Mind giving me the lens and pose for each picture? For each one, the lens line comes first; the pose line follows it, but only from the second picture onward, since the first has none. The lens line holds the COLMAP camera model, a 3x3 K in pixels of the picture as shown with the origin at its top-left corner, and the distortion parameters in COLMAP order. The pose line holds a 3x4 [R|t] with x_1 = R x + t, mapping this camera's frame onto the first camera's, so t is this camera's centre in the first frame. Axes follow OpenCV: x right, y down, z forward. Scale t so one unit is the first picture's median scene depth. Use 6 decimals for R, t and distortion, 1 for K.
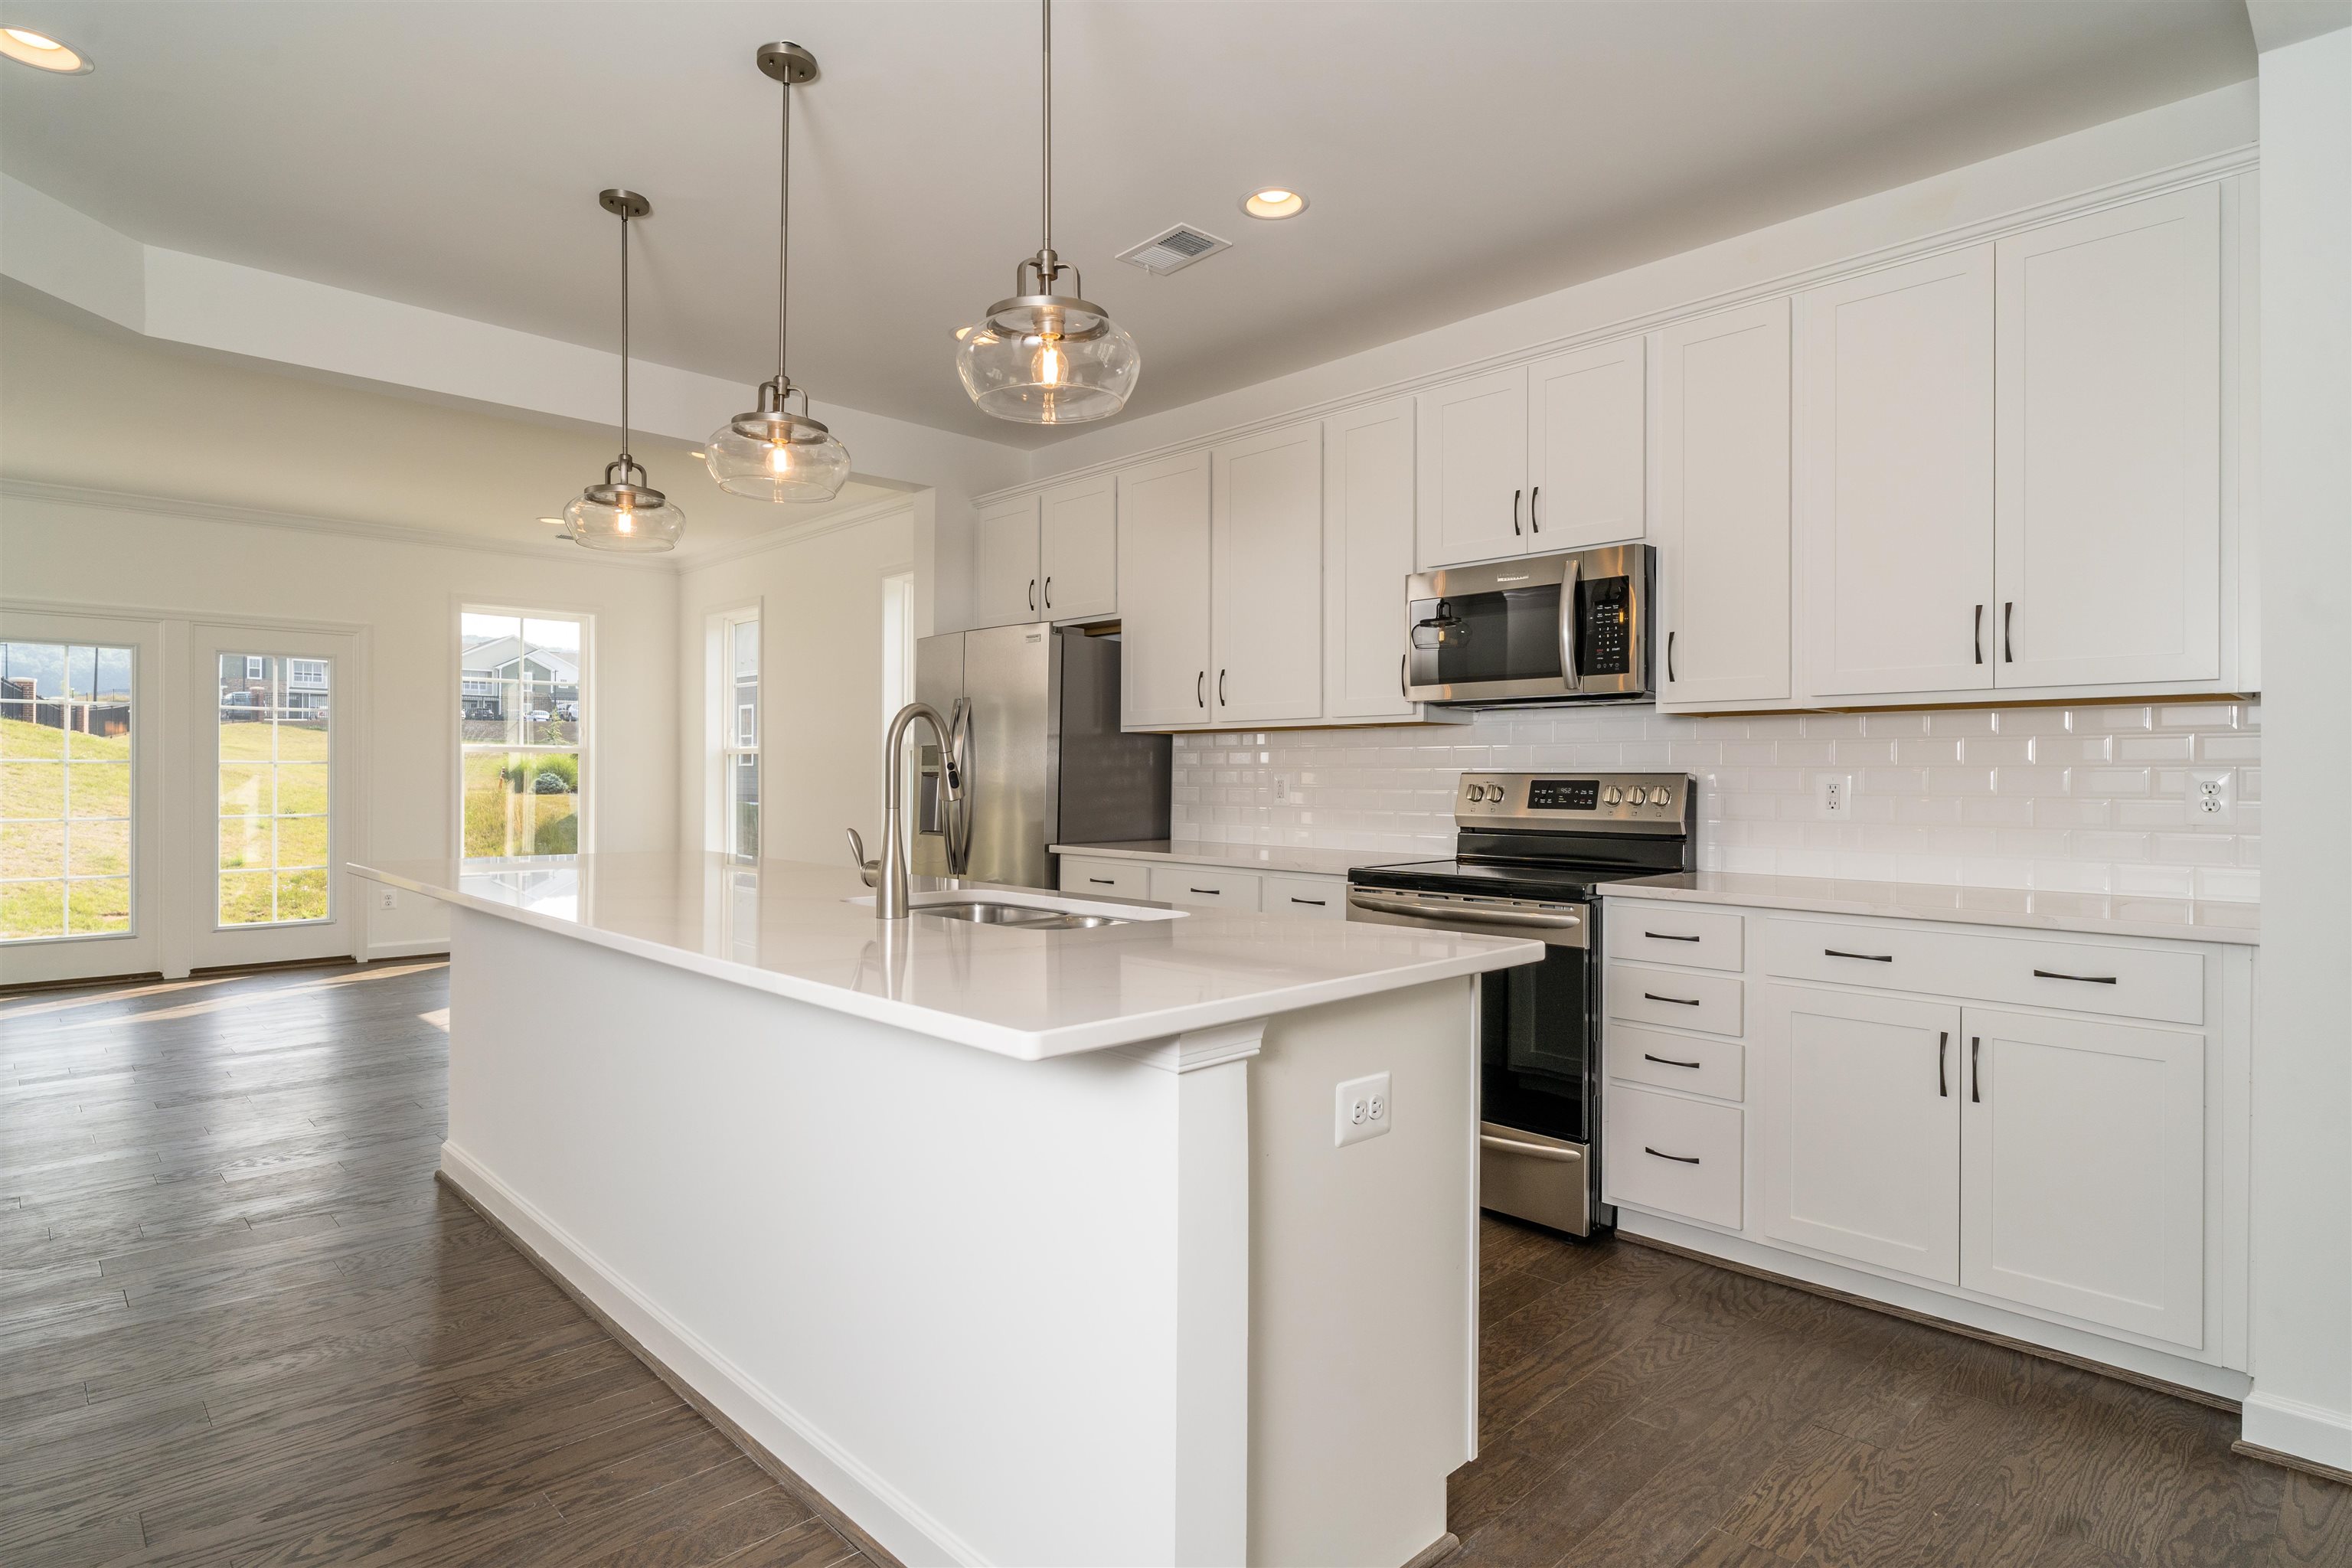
lens RADIAL K [[1228.3, 0, 1176.0], [0, 1228.3, 784.0], [0, 0, 1]] dist [-0.023994, 0.000372]
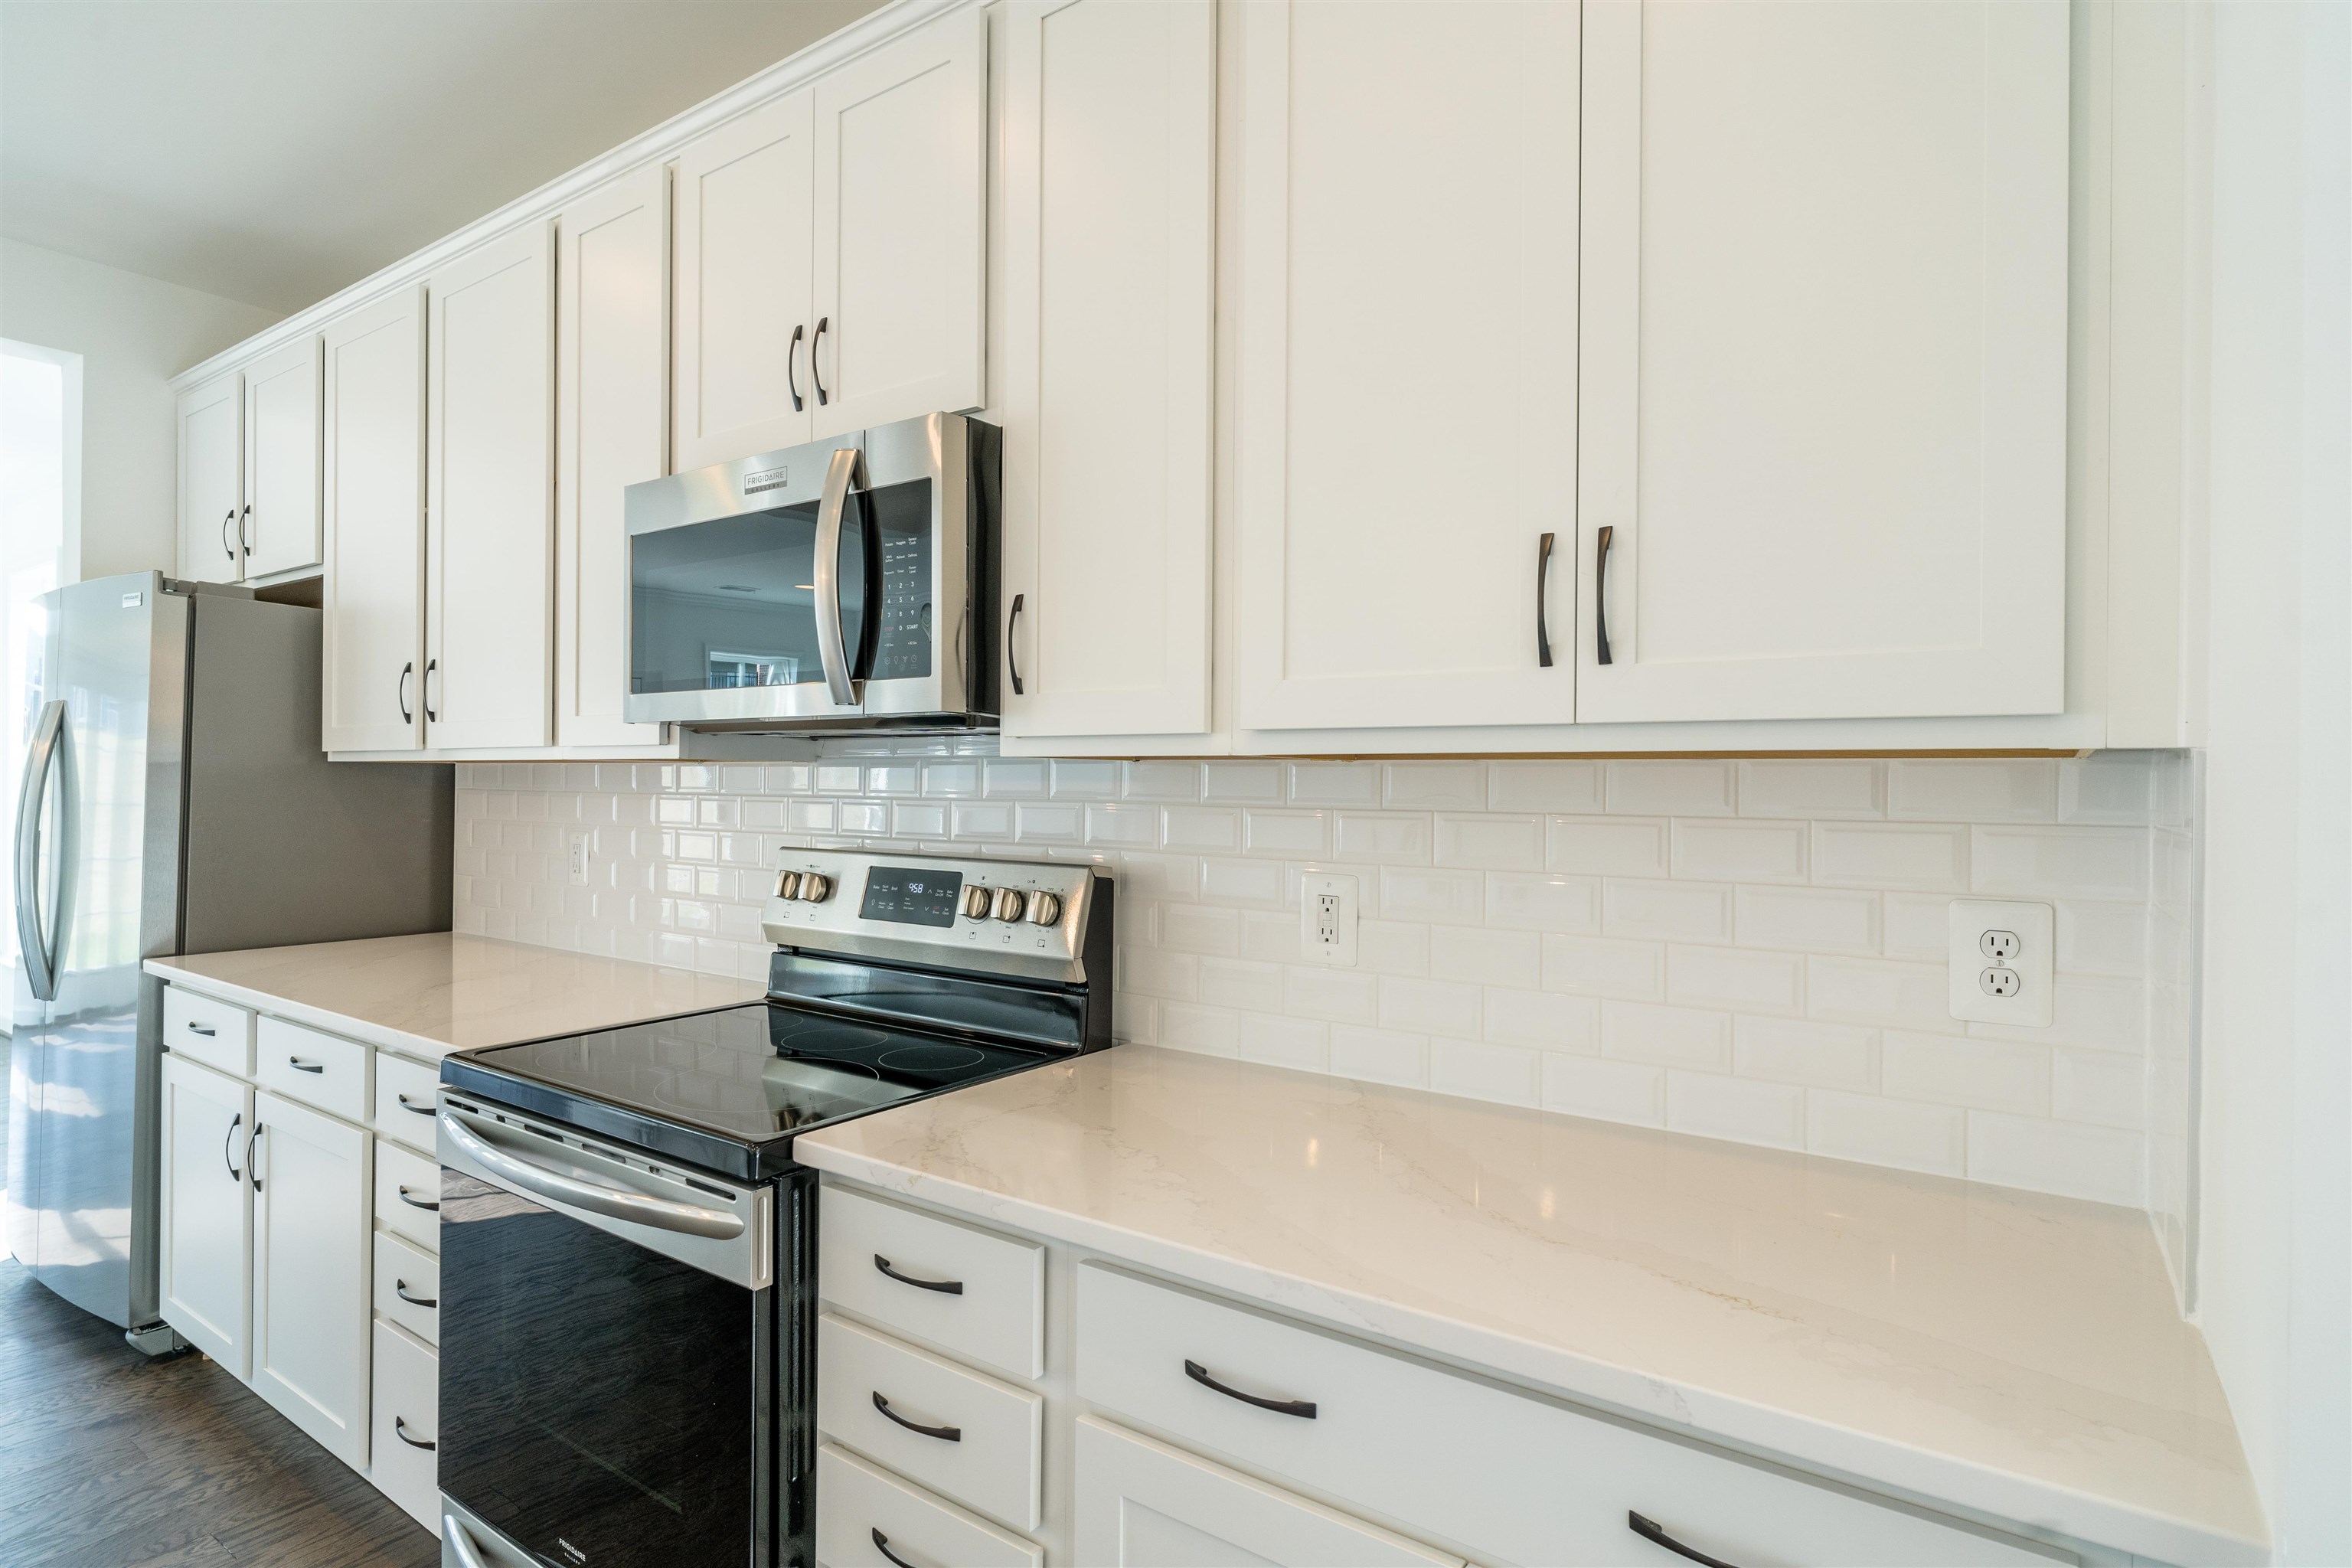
lens RADIAL K [[1220.7, 0, 1176.0], [0, 1220.7, 784.0], [0, 0, 1]] dist [-0.002823, -0.000282]
pose [[0.983622, 0.005252, 0.180169, 0.362477], [-0.004893, 0.999985, -0.002438, -0.044252], [-0.180179, 0.001517, 0.983633, 0.475329]]
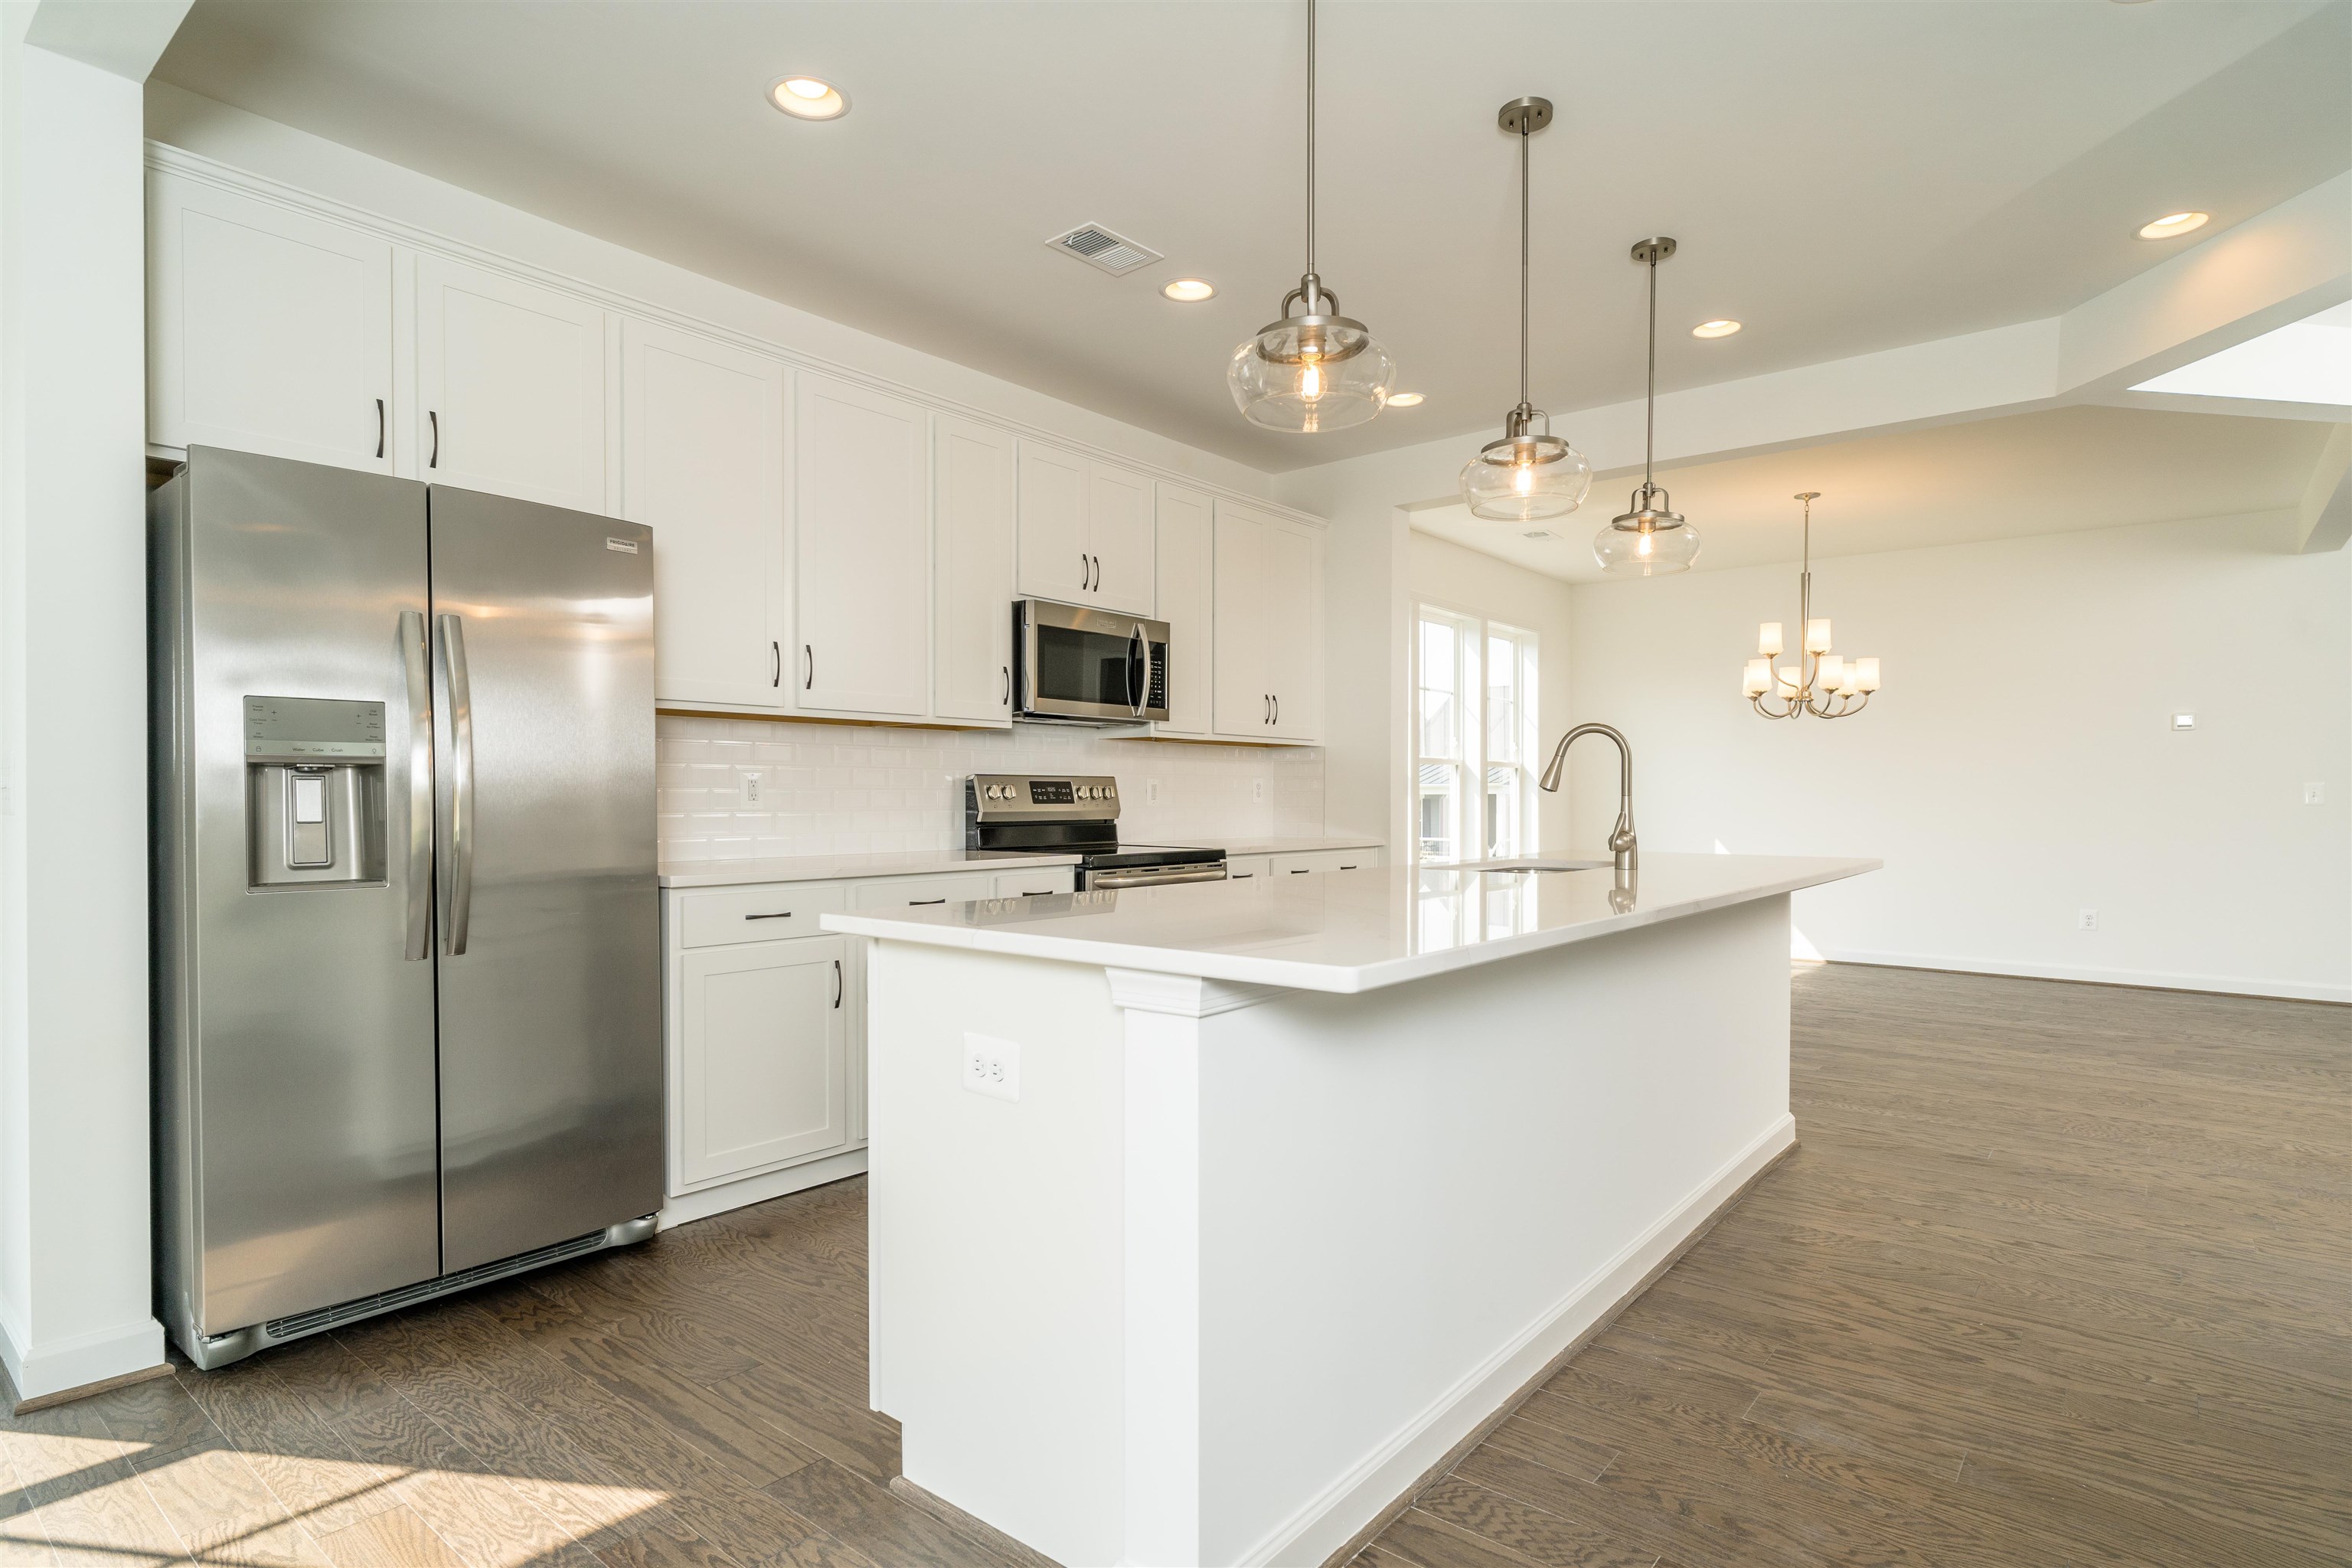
lens RADIAL K [[1221.4, 0, 1212.1], [0, 1221.4, 815.4], [0, 0, 1]] dist [-0.001980, -0.000290]
pose [[-0.125721, -0.024518, 0.991763, -1.056938], [-0.000885, 0.999697, 0.024602, 0.001144], [-0.992065, 0.002215, -0.125704, 1.080281]]
